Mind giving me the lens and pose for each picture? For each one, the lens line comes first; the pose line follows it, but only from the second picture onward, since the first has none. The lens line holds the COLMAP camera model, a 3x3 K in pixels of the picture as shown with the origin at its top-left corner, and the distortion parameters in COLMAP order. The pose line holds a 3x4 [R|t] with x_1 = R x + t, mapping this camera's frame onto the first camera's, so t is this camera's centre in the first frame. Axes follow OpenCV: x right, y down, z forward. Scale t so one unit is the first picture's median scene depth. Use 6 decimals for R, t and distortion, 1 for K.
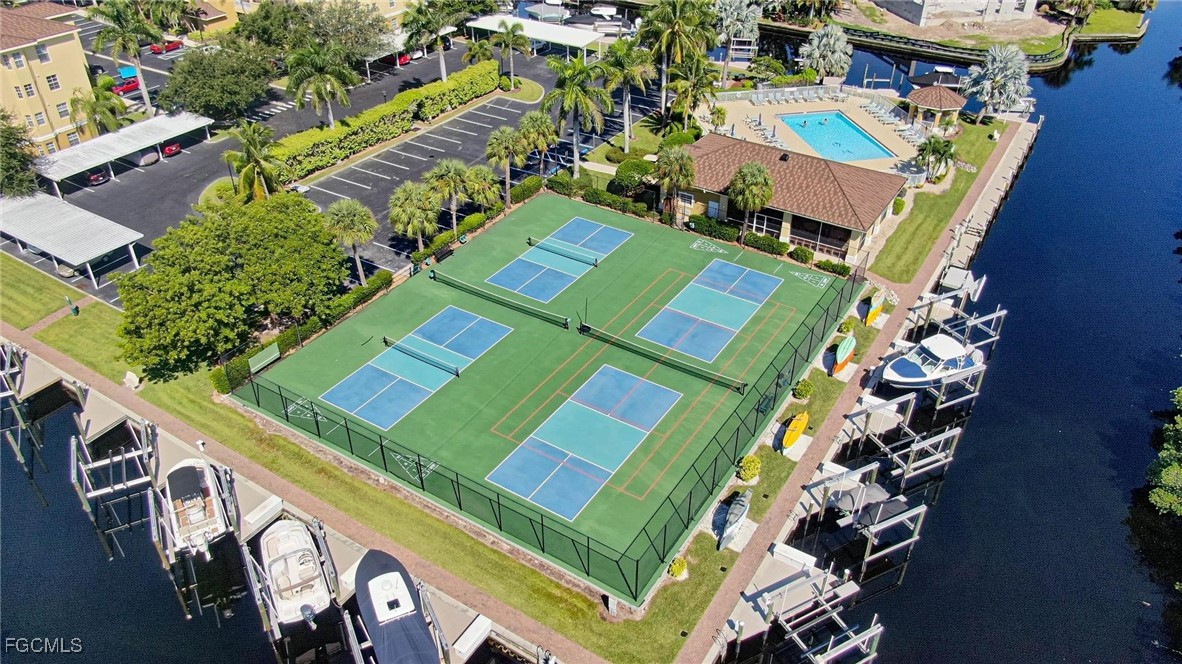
lens RADIAL K [[858.5, 0, 591.0], [0, 858.5, 332.0], [0, 0, 1]] dist [-0.012560, 0.000339]
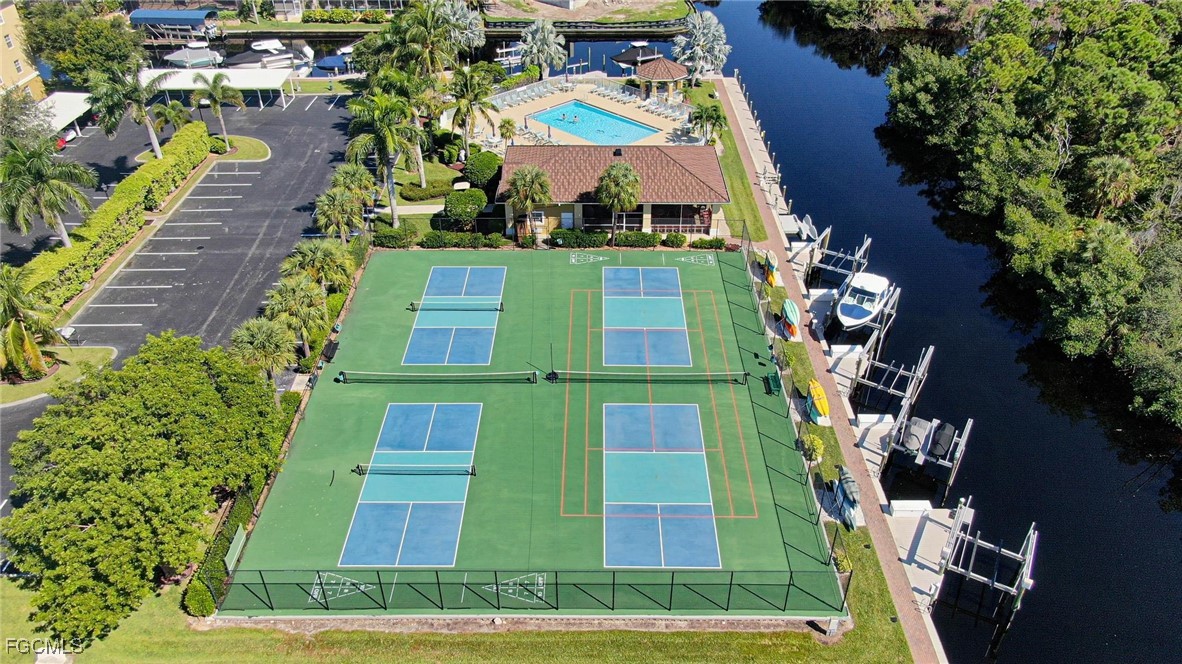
lens RADIAL K [[858.5, 0, 591.0], [0, 858.5, 332.0], [0, 0, 1]] dist [-0.012560, 0.000339]
pose [[0.849160, -0.307307, 0.429522, -0.307267], [0.307631, 0.948875, 0.070702, -0.088147], [-0.429290, 0.072097, 0.900284, 0.129884]]
